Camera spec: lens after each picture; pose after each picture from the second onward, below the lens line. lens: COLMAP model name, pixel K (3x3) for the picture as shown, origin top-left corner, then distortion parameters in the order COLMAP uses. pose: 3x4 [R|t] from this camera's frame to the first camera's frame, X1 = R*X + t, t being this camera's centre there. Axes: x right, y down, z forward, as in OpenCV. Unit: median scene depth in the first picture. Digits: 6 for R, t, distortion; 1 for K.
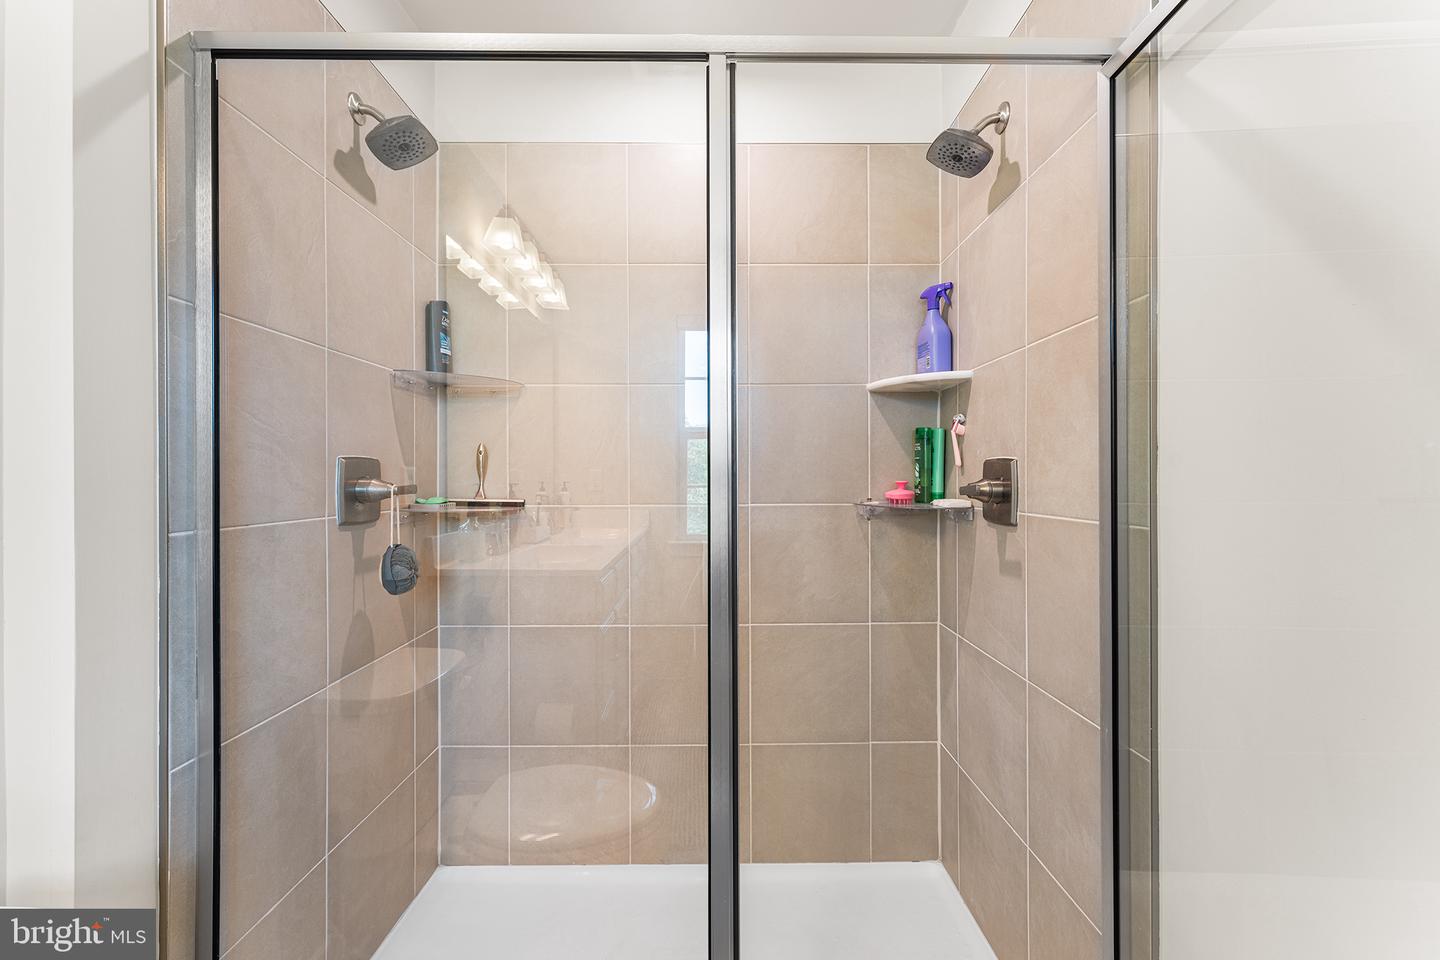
lens RADIAL K [[583.3, 0, 719.0], [0, 583.3, 481.9], [0, 0, 1]] dist [-0.000867, 0.000730]
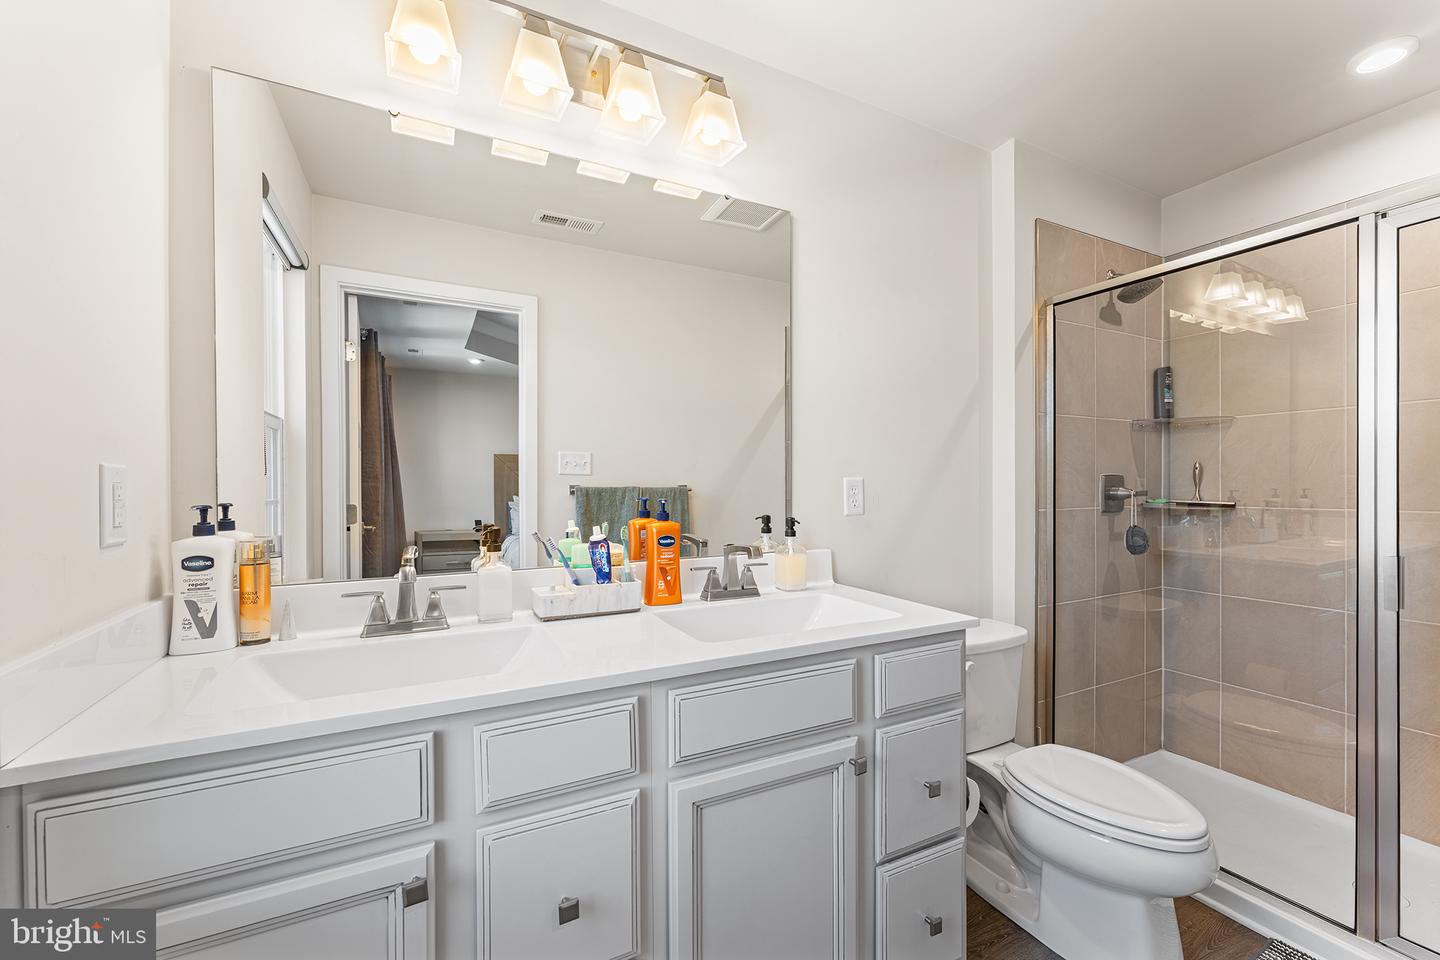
lens RADIAL K [[583.3, 0, 726.2], [0, 583.3, 486.1], [0, 0, 1]] dist [-0.000867, 0.000730]
pose [[0.460525, 0.002929, -0.887642, 0.355295], [-0.004363, 0.999990, 0.001037, -0.003742], [0.887636, 0.003395, 0.460533, -0.733861]]
